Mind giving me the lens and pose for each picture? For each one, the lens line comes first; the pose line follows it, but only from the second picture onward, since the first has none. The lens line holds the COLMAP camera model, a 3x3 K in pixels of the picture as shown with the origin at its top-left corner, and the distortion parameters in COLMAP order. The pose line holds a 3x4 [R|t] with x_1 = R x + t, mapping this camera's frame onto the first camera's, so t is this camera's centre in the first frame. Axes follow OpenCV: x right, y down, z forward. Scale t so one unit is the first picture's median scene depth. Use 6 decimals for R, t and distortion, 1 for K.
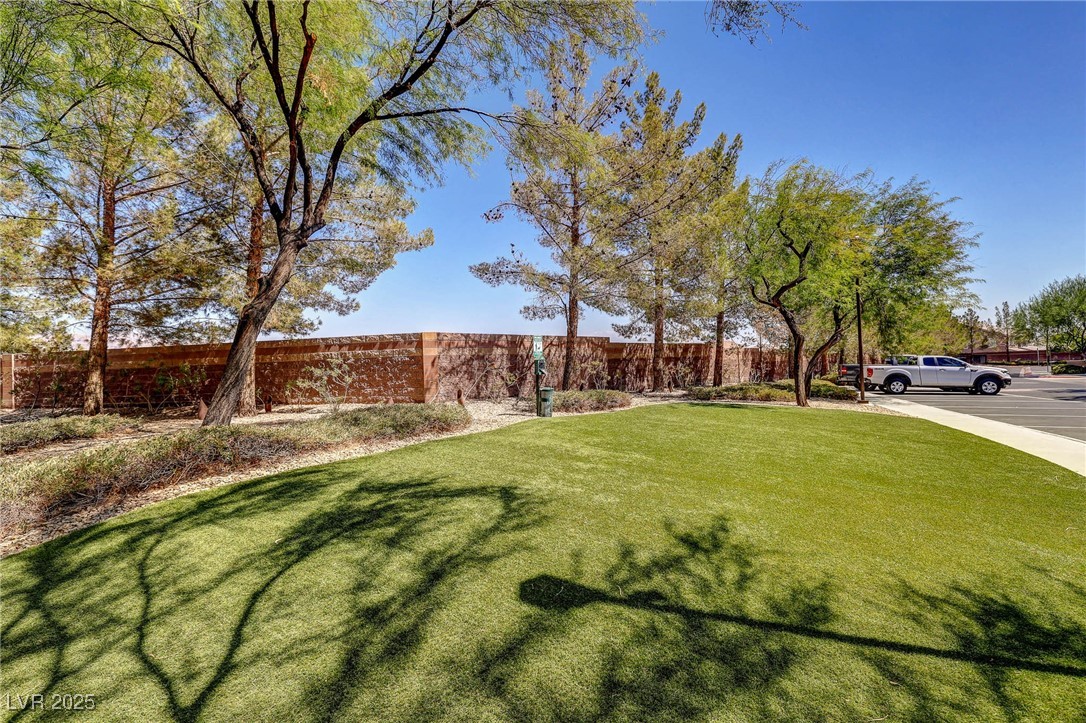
lens RADIAL K [[462.6, 0, 541.3], [0, 462.6, 368.3], [0, 0, 1]] dist [-0.002017, 0.000190]
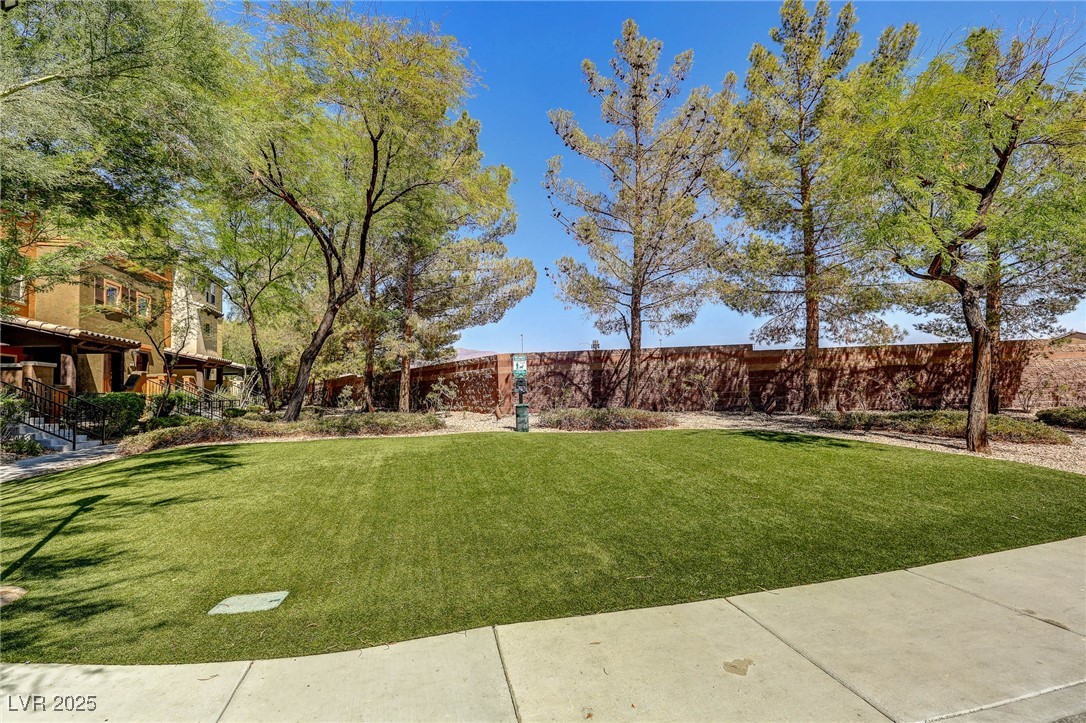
lens RADIAL K [[462.6, 0, 506.9], [0, 462.6, 377.2], [0, 0, 1]] dist [-0.002017, 0.000190]
pose [[0.698511, -0.010549, -0.715521, 0.568828], [0.008203, 0.999944, -0.006734, -0.009676], [0.715552, -0.001165, 0.698558, 0.175310]]
